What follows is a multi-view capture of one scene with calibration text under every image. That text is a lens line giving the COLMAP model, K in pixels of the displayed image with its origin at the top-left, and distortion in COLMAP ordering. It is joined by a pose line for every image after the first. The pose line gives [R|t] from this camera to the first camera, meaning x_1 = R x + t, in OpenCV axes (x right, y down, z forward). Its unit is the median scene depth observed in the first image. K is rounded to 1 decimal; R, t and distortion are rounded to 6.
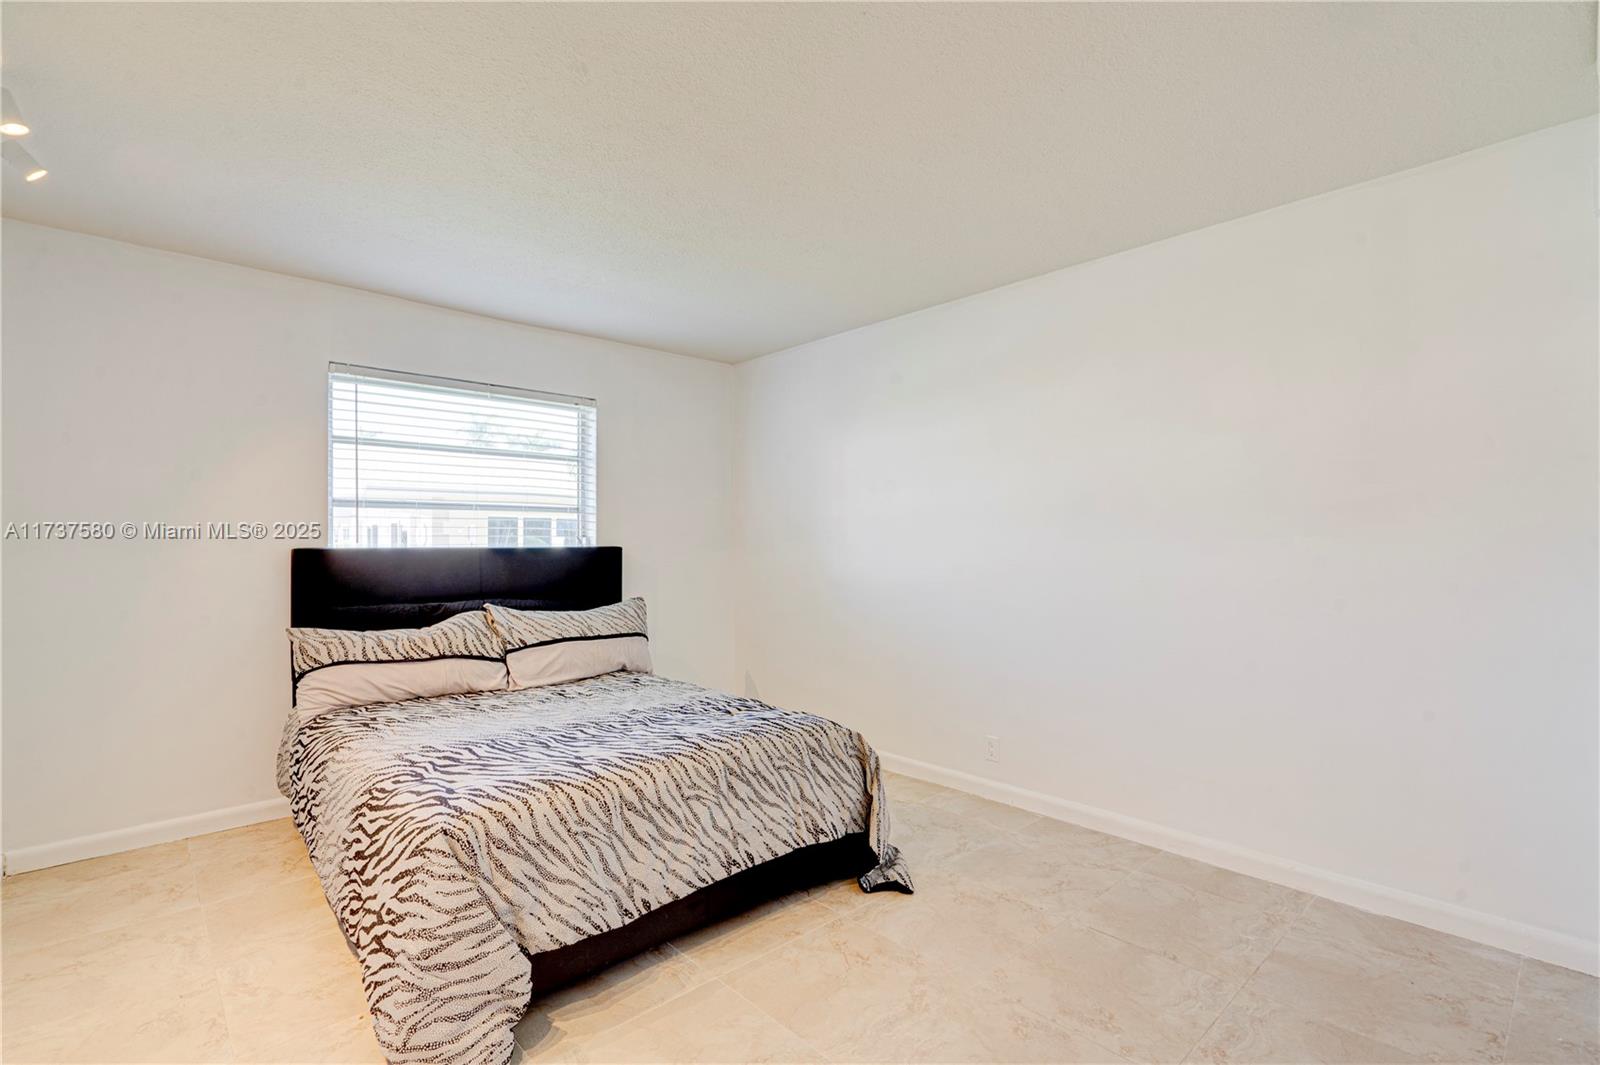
lens RADIAL K [[741.8, 0, 811.0], [0, 741.8, 532.6], [0, 0, 1]] dist [-0.002503, 0.000092]
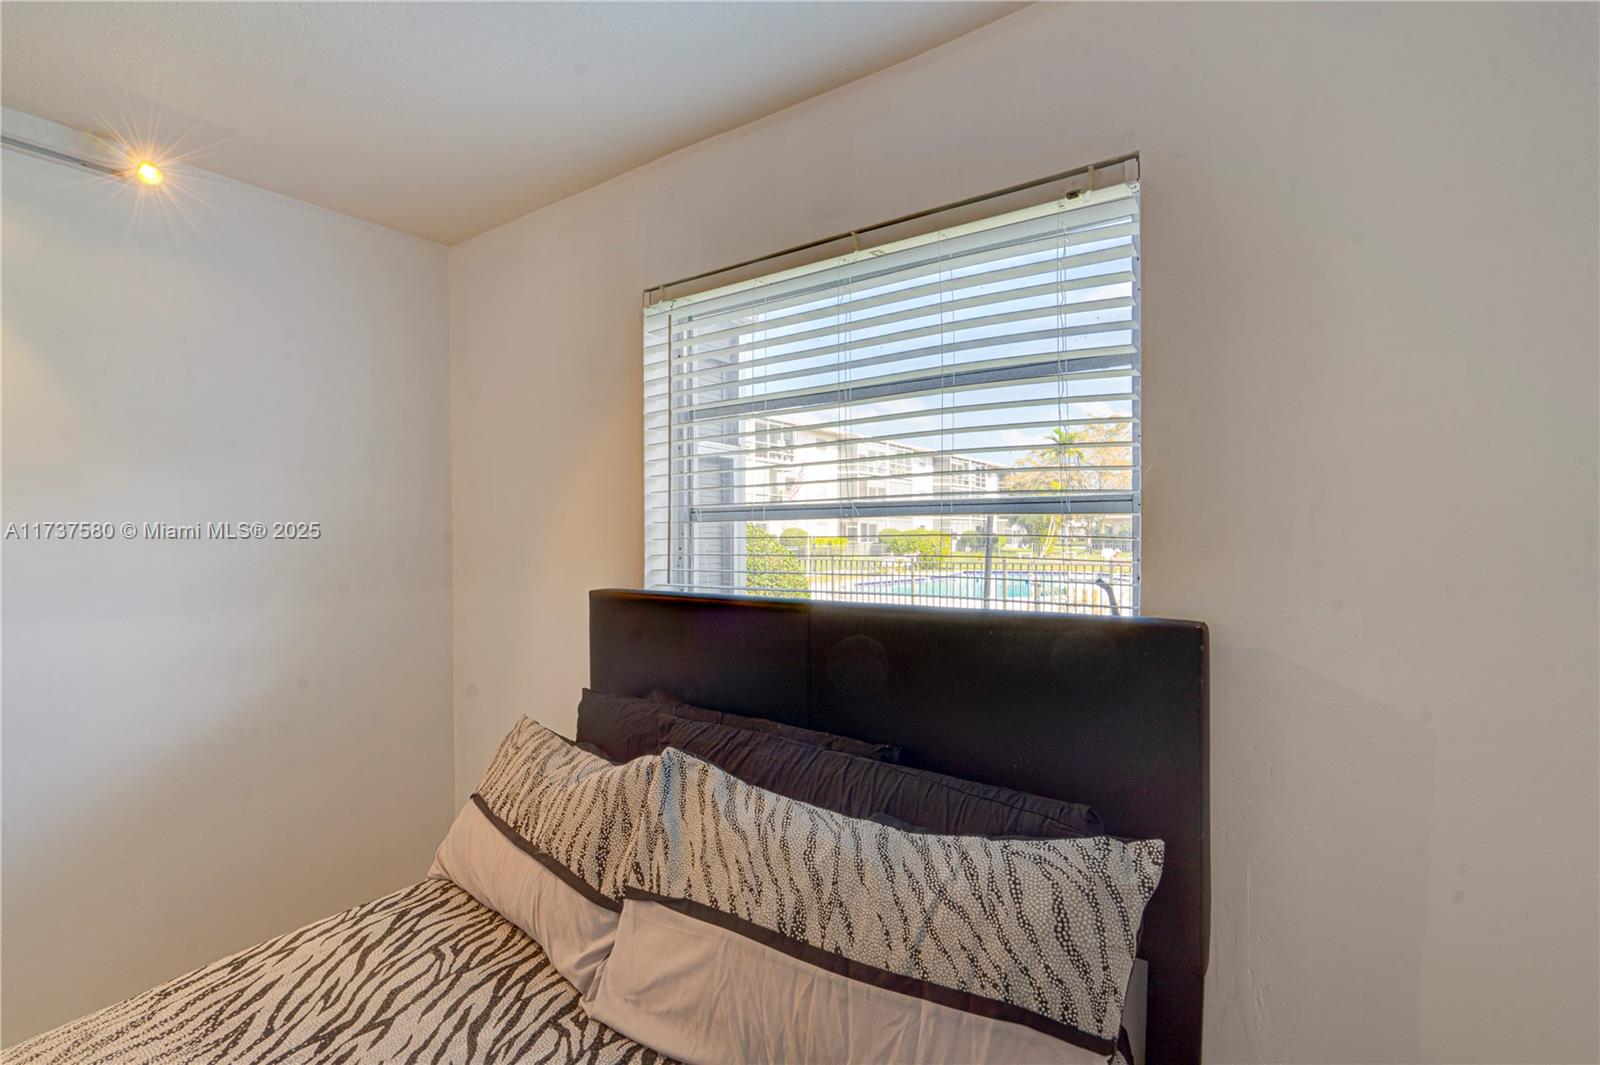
lens RADIAL K [[733.0, 0, 806.1], [0, 733.0, 536.2], [0, 0, 1]] dist [-0.000998, 0.000469]
pose [[0.222625, 0.003642, -0.974897, -0.015509], [0.019952, 0.999767, 0.008292, -0.027059], [0.974700, -0.021297, 0.222501, 1.023923]]
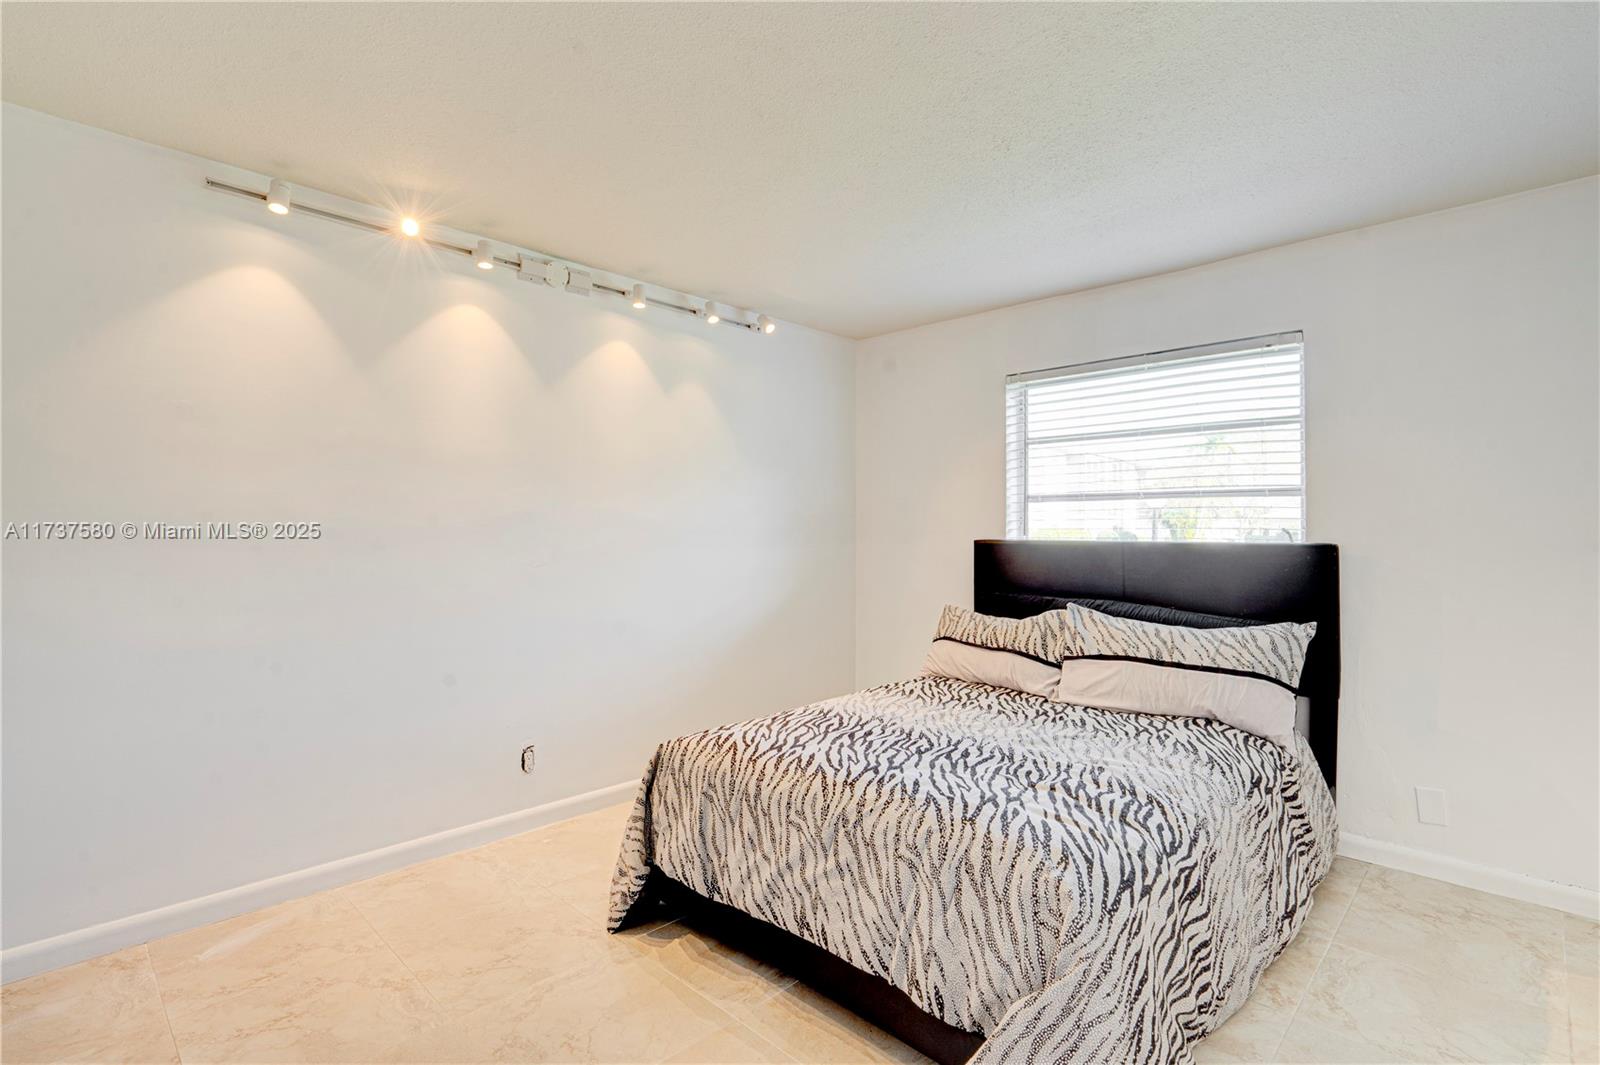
lens RADIAL K [[757.1, 0, 785.7], [0, 757.1, 506.4], [0, 0, 1]] dist [-0.019591, 0.000123]
pose [[0.040480, -0.032483, -0.998652, 0.500837], [0.007809, 0.999451, -0.032192, 0.004318], [0.999150, -0.006495, 0.040711, 0.636151]]
